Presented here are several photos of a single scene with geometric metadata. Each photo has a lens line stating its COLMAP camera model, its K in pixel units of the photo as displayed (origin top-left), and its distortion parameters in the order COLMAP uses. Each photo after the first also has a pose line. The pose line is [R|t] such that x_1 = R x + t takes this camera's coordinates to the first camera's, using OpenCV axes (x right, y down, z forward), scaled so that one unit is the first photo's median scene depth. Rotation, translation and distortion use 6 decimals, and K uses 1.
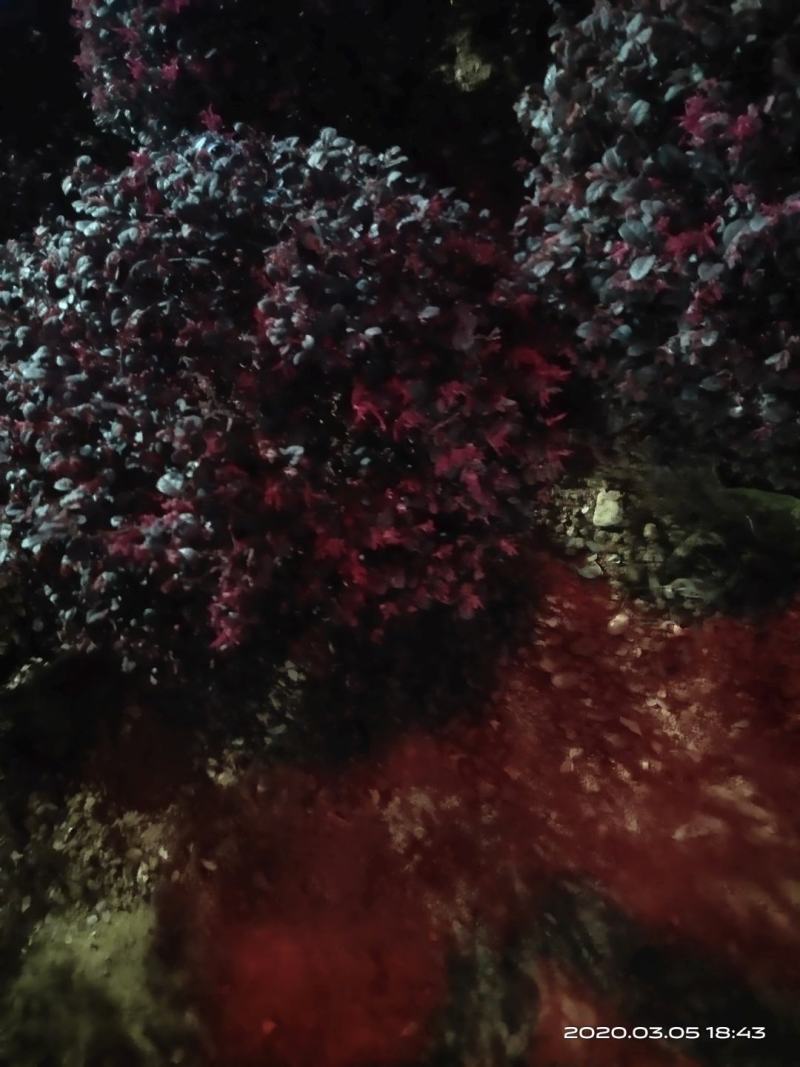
lens RADIAL K [[773.1, 0, 393.9], [0, 773.1, 531.2], [0, 0, 1]] dist [0.104833, -0.148253]
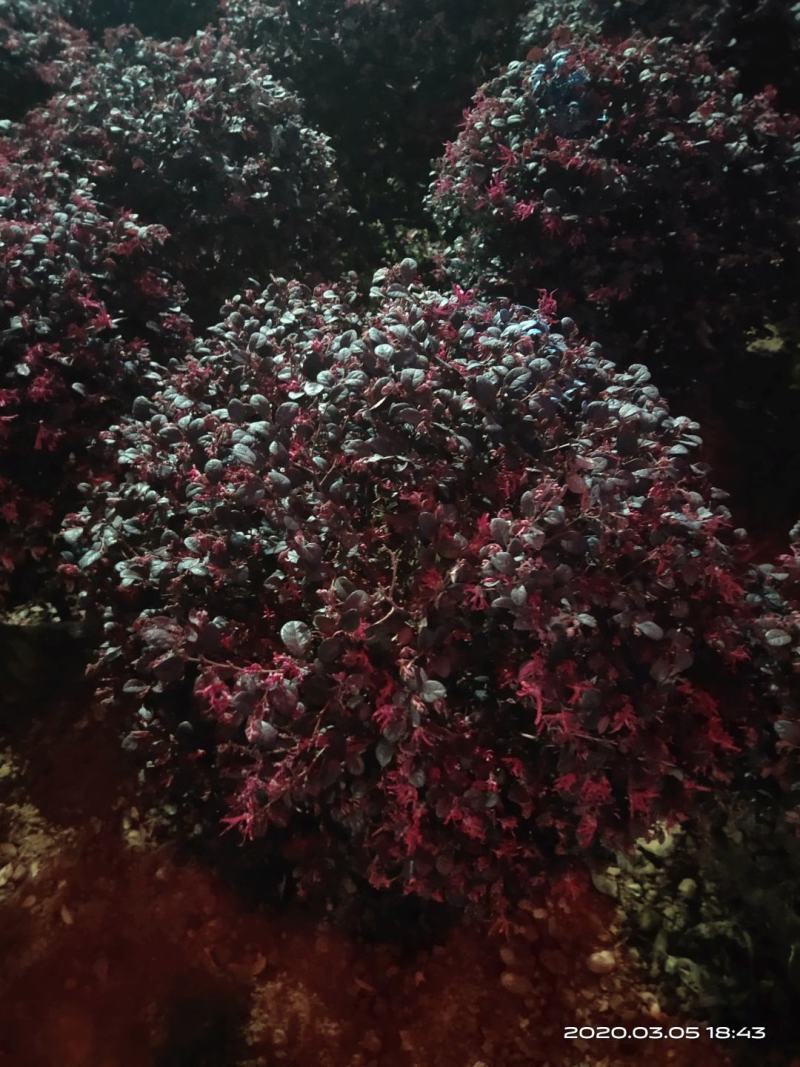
lens RADIAL K [[789.1, 0, 400.0], [0, 789.1, 533.5], [0, 0, 1]] dist [0.091153, -0.153982]
pose [[0.826931, 0.556029, -0.083766, -0.090231], [-0.561895, 0.822790, -0.085391, -0.072994], [0.021442, 0.117680, 0.992820, 0.055080]]
